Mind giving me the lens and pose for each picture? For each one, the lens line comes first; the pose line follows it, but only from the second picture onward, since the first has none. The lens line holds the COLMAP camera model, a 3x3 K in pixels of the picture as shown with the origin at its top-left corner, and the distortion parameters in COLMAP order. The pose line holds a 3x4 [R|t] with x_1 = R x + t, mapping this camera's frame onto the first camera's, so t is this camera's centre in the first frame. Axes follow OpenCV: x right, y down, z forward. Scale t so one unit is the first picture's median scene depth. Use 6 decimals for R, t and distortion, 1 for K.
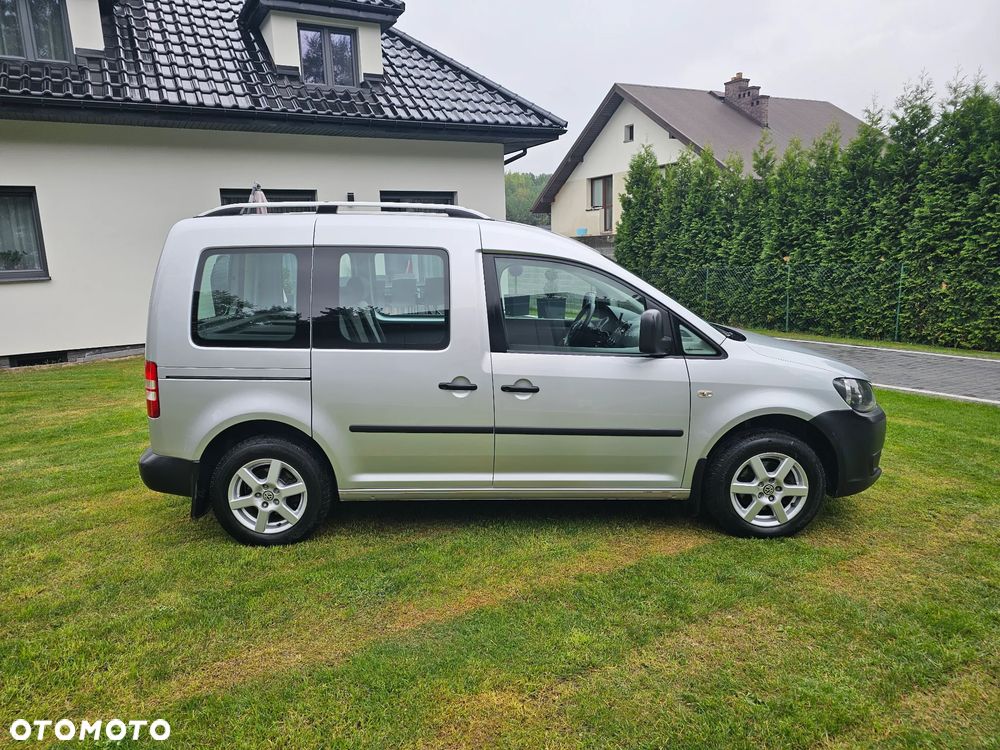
lens RADIAL K [[679.2, 0, 499.7], [0, 679.2, 360.1], [0, 0, 1]] dist [0.048269, -0.000084]
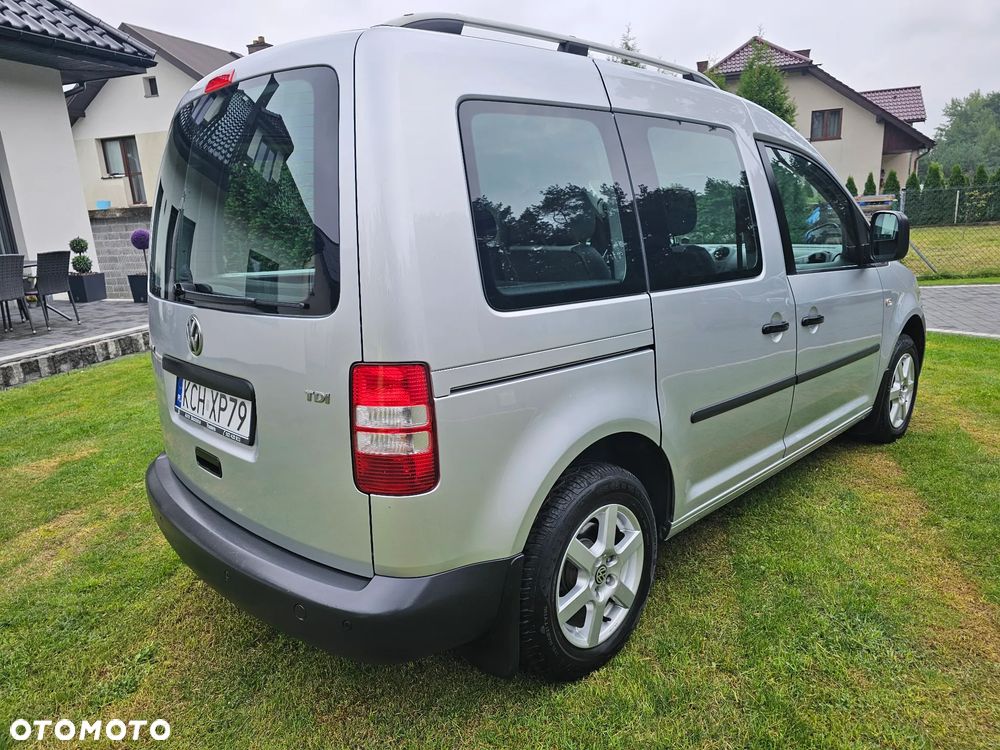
lens RADIAL K [[678.4, 0, 500.2], [0, 678.4, 361.9], [0, 0, 1]] dist [0.022689, 0.000010]
pose [[0.728248, -0.161048, 0.666121, -0.716947], [0.144421, 0.986232, 0.080551, -0.022830], [-0.669923, 0.037541, 0.741481, 0.634958]]
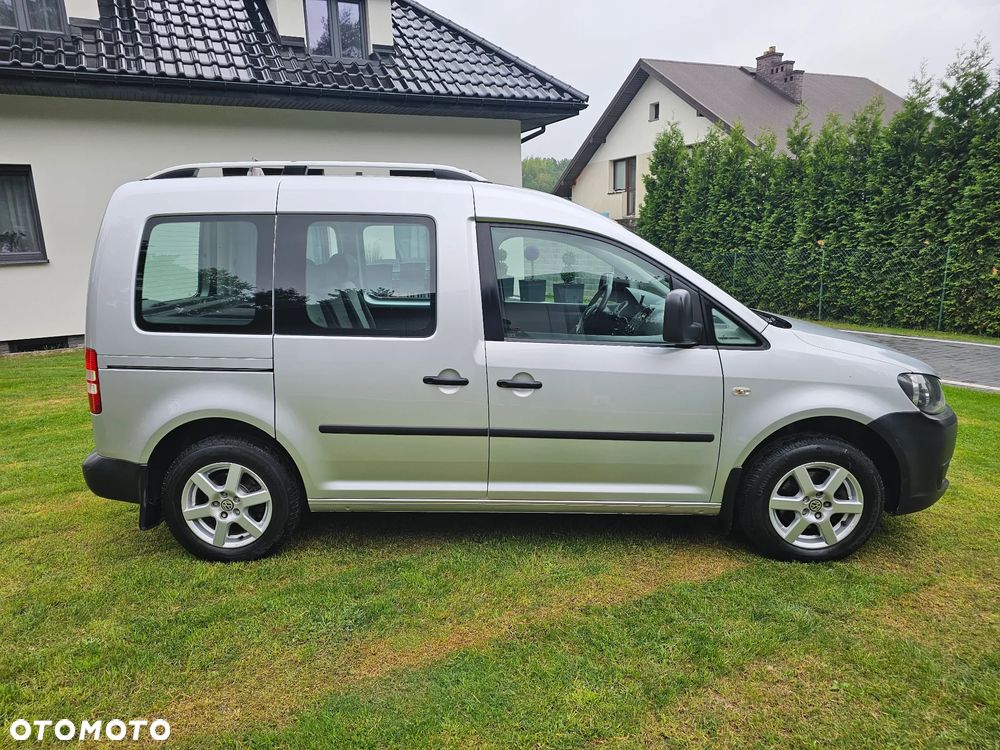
lens RADIAL K [[677.6, 0, 496.6], [0, 677.6, 376.1], [0, 0, 1]] dist [0.037548, -0.000433]
pose [[0.999372, 0.007179, -0.034690, 0.029628], [-0.005765, 0.999156, 0.040681, -0.001411], [0.034953, -0.040456, 0.998570, 0.153950]]
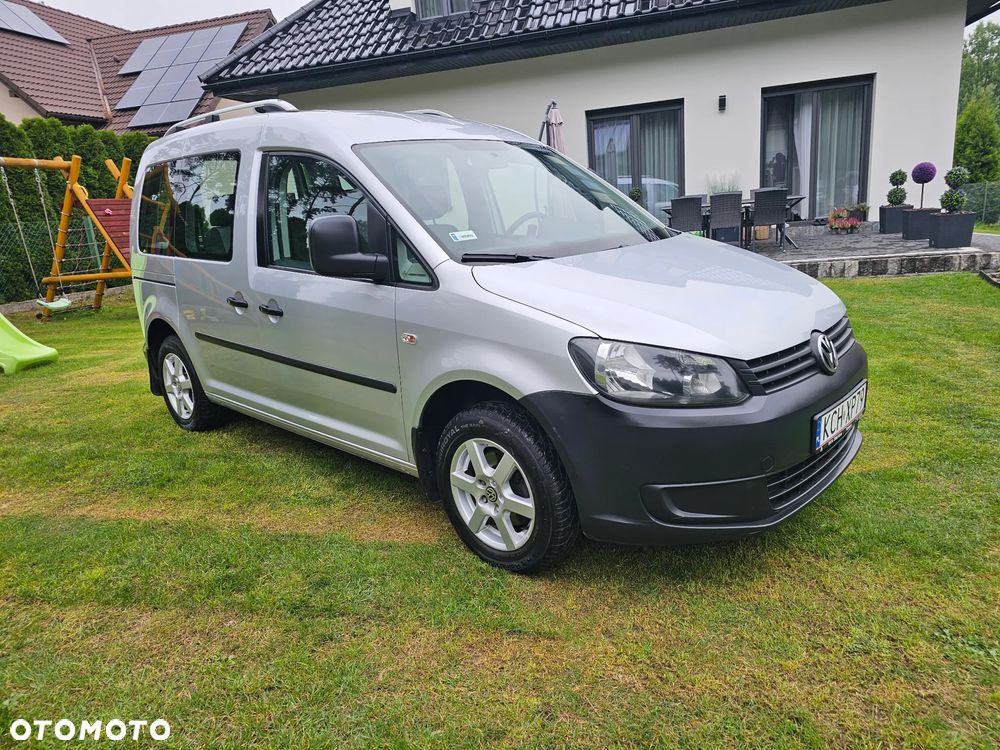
lens RADIAL K [[677.6, 0, 496.6], [0, 677.6, 376.1], [0, 0, 1]] dist [0.037548, -0.000433]
pose [[0.717489, 0.145668, -0.681169, 0.817150], [-0.057505, 0.986938, 0.150485, -0.022310], [0.694193, -0.068801, 0.716494, 0.538362]]
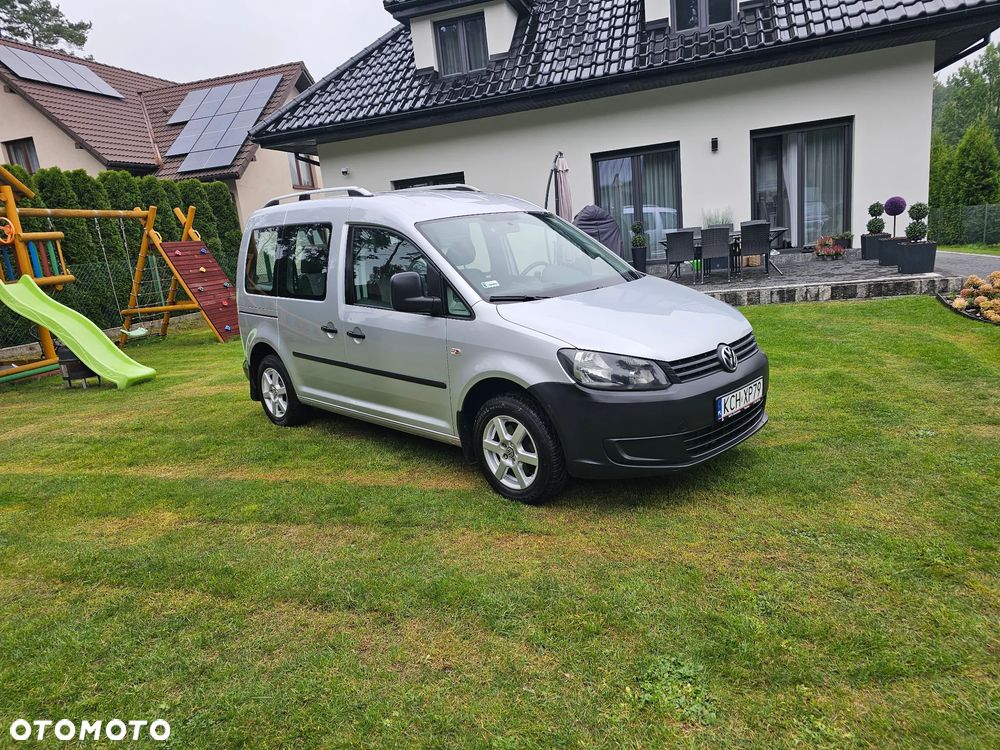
lens RADIAL K [[672.5, 0, 500.0], [0, 672.5, 375.0], [0, 0, 1]] dist [0.058520, -0.002064]
pose [[0.704978, 0.113860, -0.700030, 1.061444], [-0.044815, 0.992208, 0.116252, -0.039740], [0.707812, -0.050583, 0.704587, 0.285483]]
